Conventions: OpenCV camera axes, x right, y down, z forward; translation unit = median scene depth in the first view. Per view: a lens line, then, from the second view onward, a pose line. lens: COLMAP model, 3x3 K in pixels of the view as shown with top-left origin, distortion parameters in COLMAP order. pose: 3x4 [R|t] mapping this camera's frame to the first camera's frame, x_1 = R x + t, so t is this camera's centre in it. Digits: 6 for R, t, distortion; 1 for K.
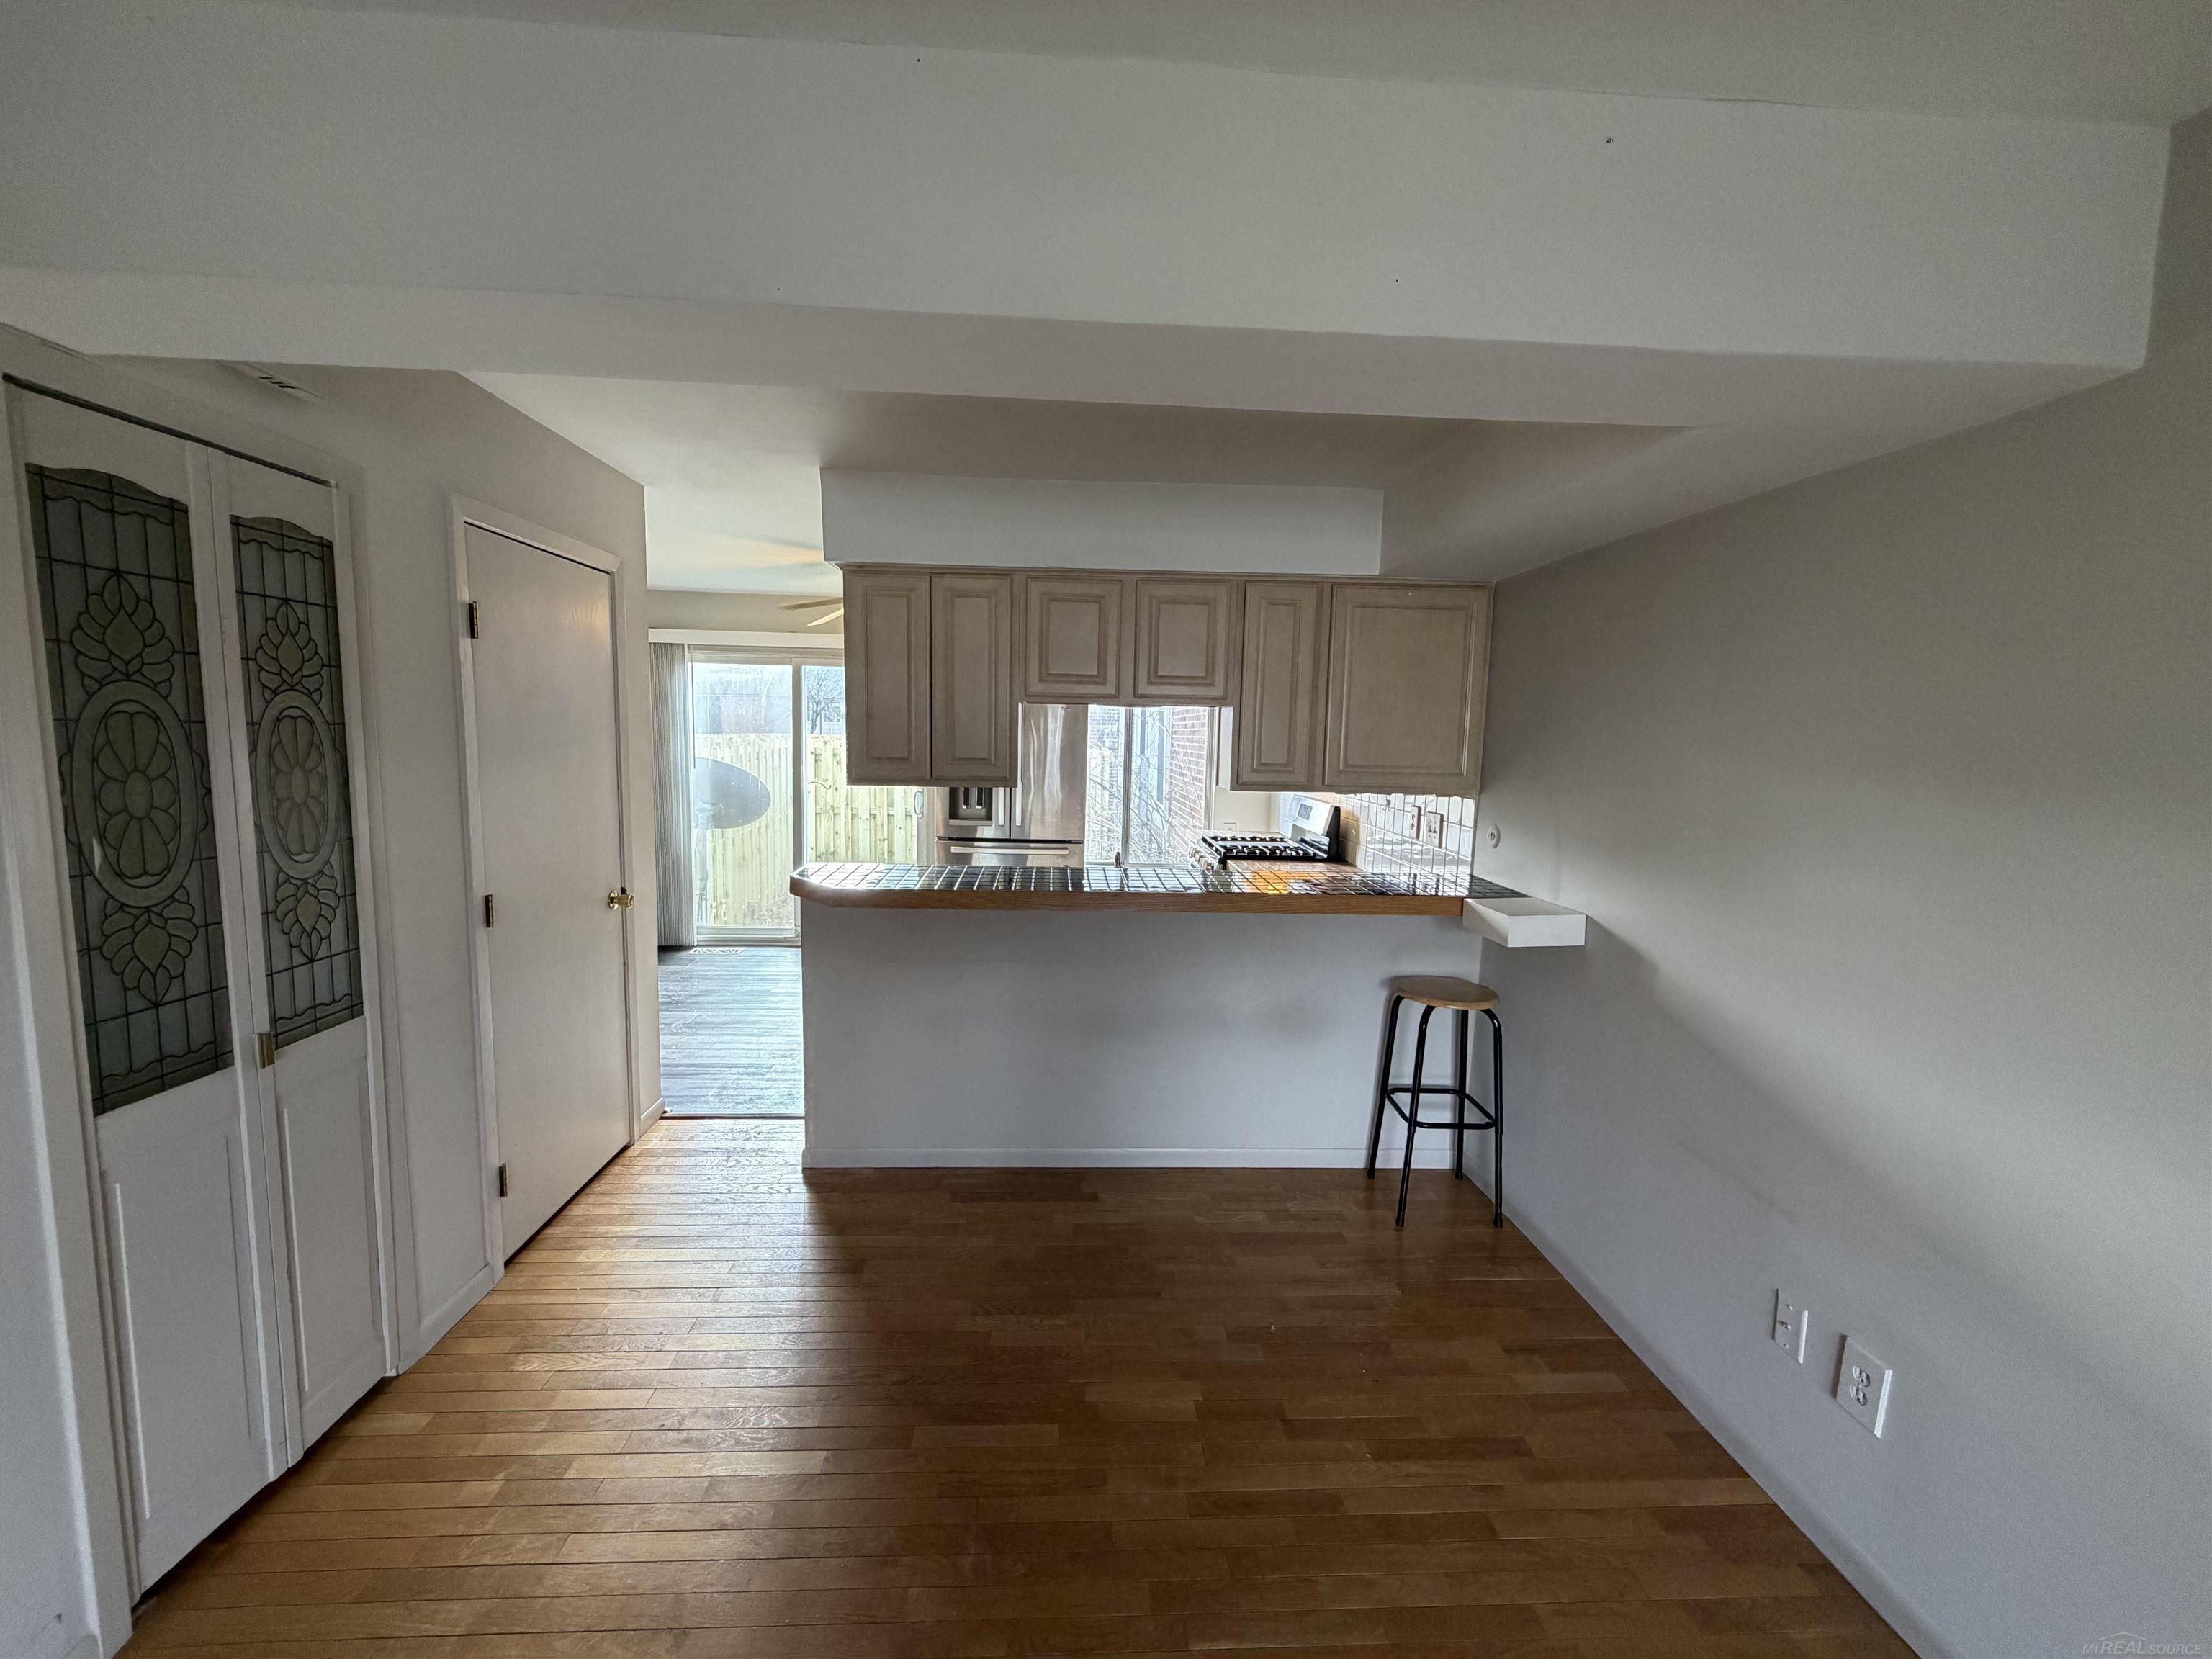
lens RADIAL K [[881.5, 0, 1101.3], [0, 881.5, 829.9], [0, 0, 1]] dist [-0.000302, 0.000253]
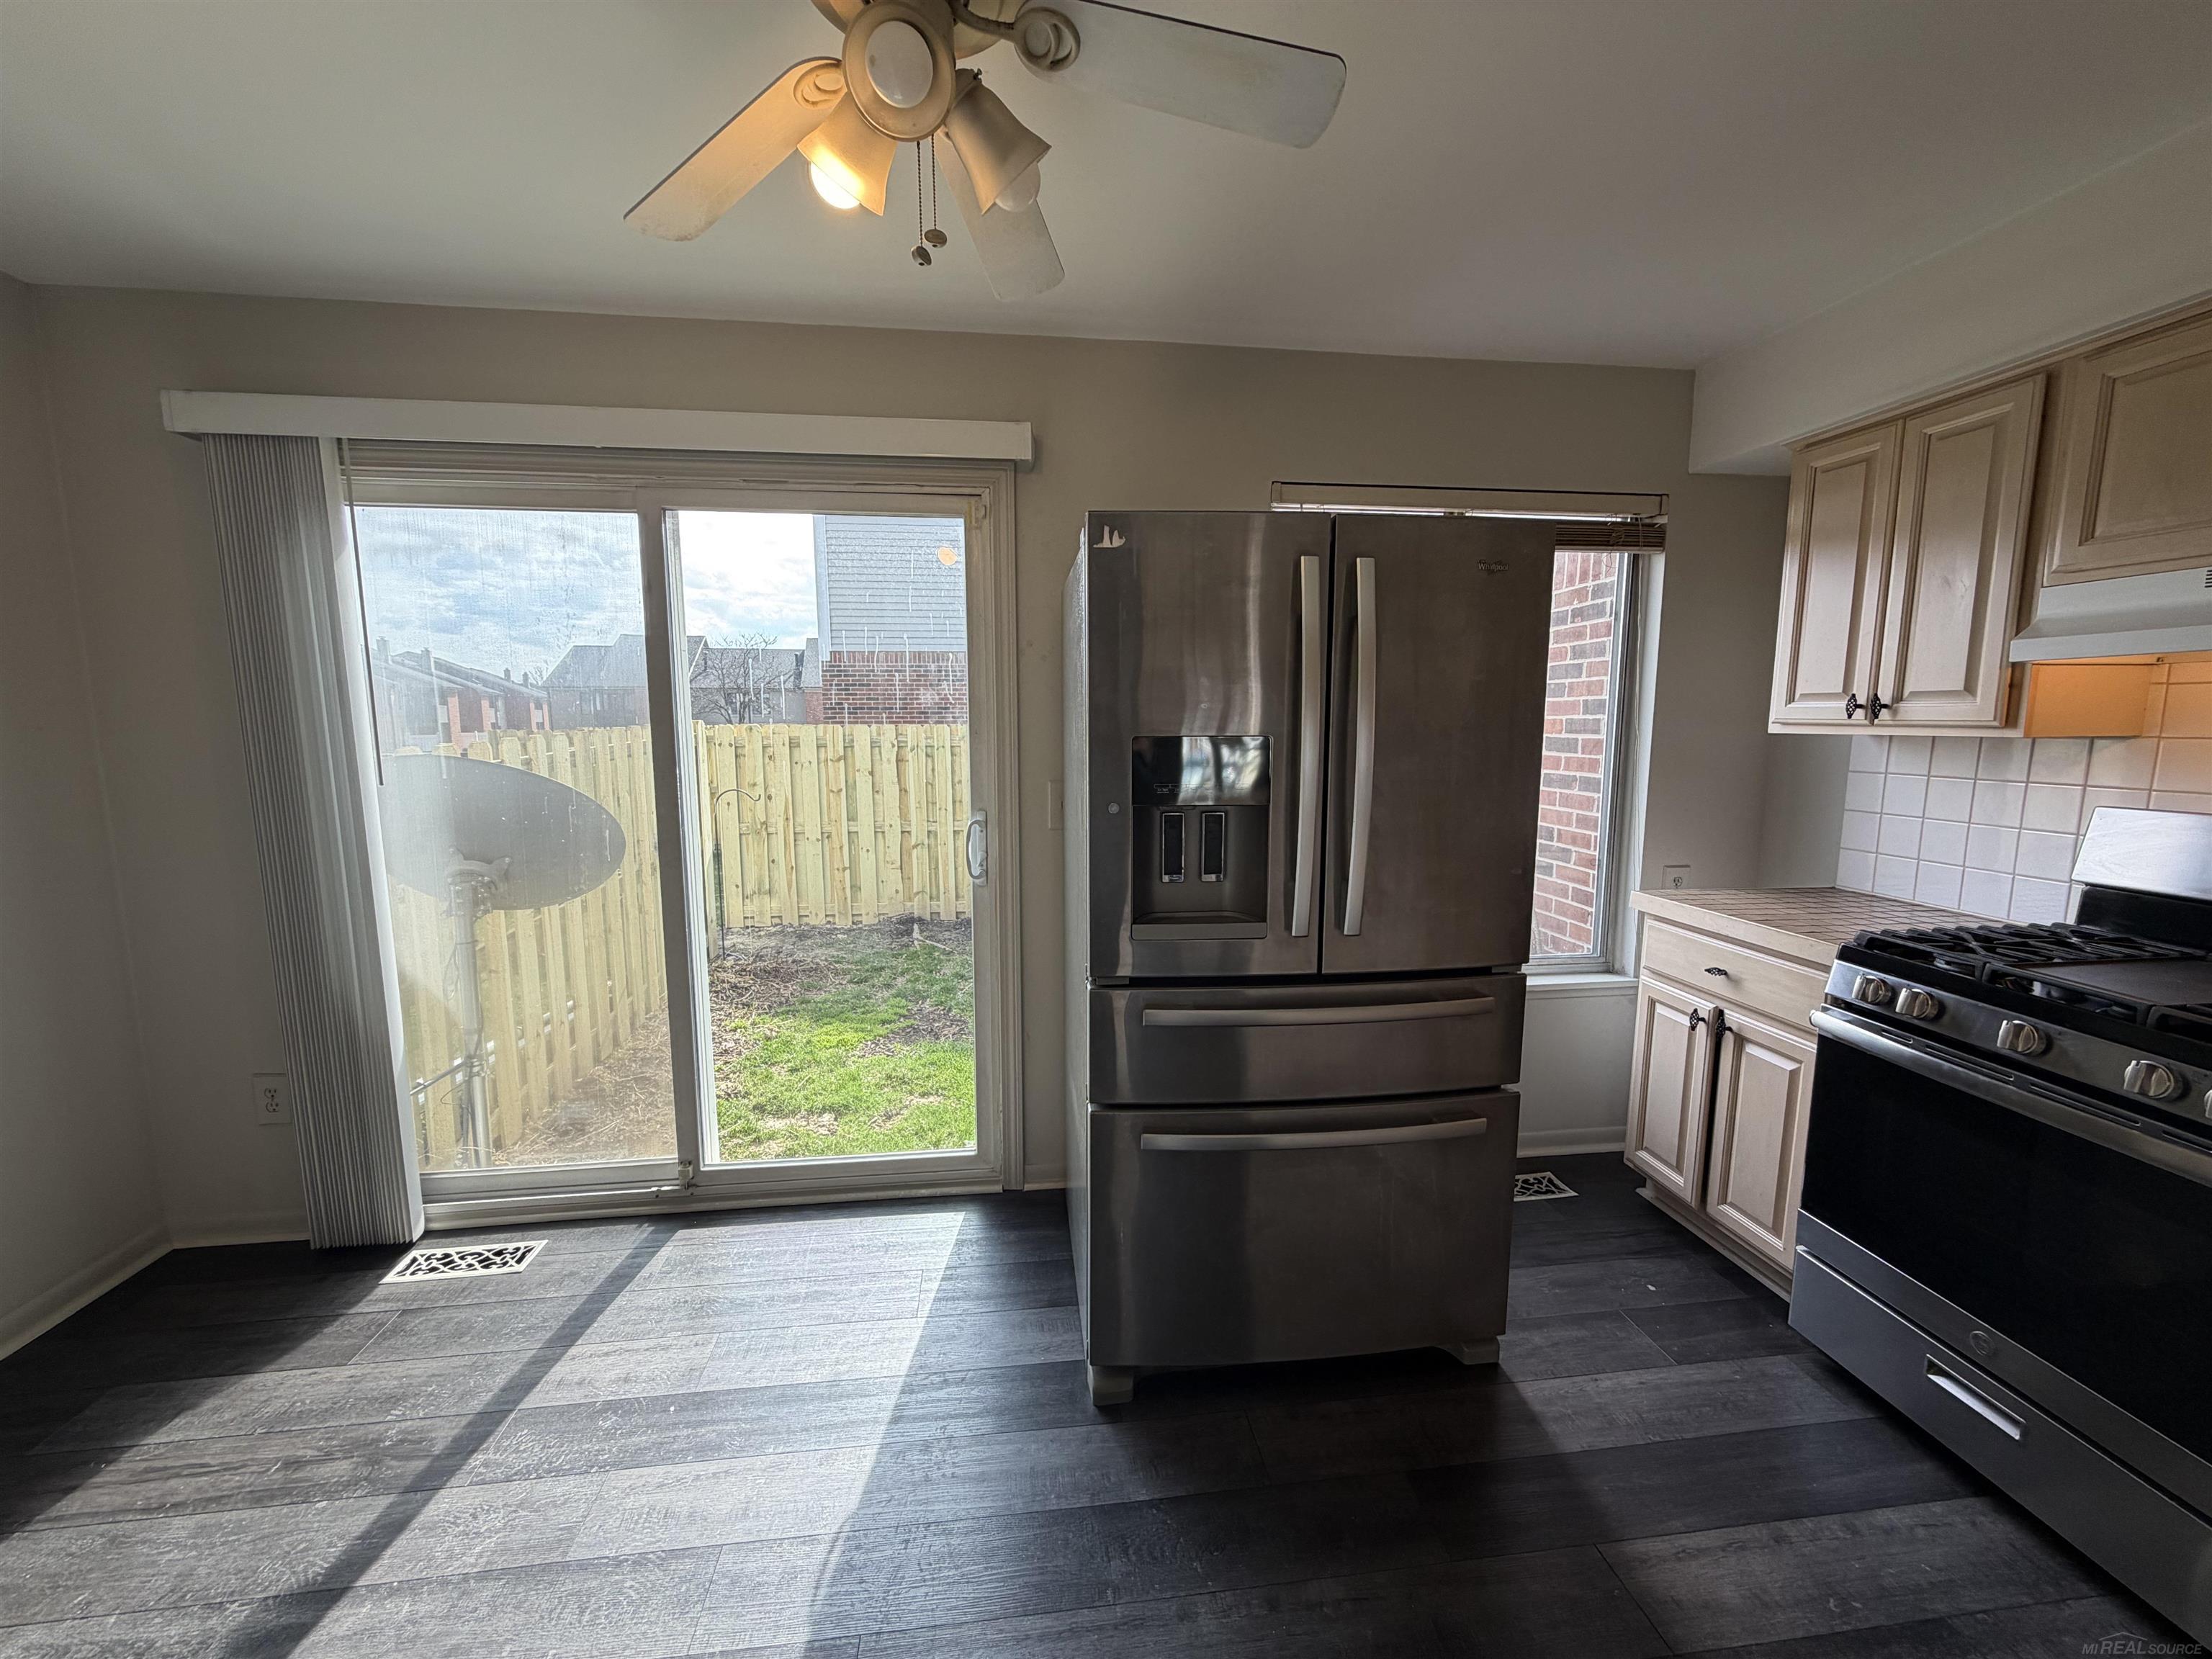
lens RADIAL K [[881.5, 0, 1101.3], [0, 881.5, 829.9], [0, 0, 1]] dist [-0.000302, 0.000253]
pose [[0.996867, -0.039154, 0.068723, -0.550538], [0.037977, 0.999110, 0.018350, -0.143439], [-0.069380, -0.015683, 0.997467, 1.791356]]
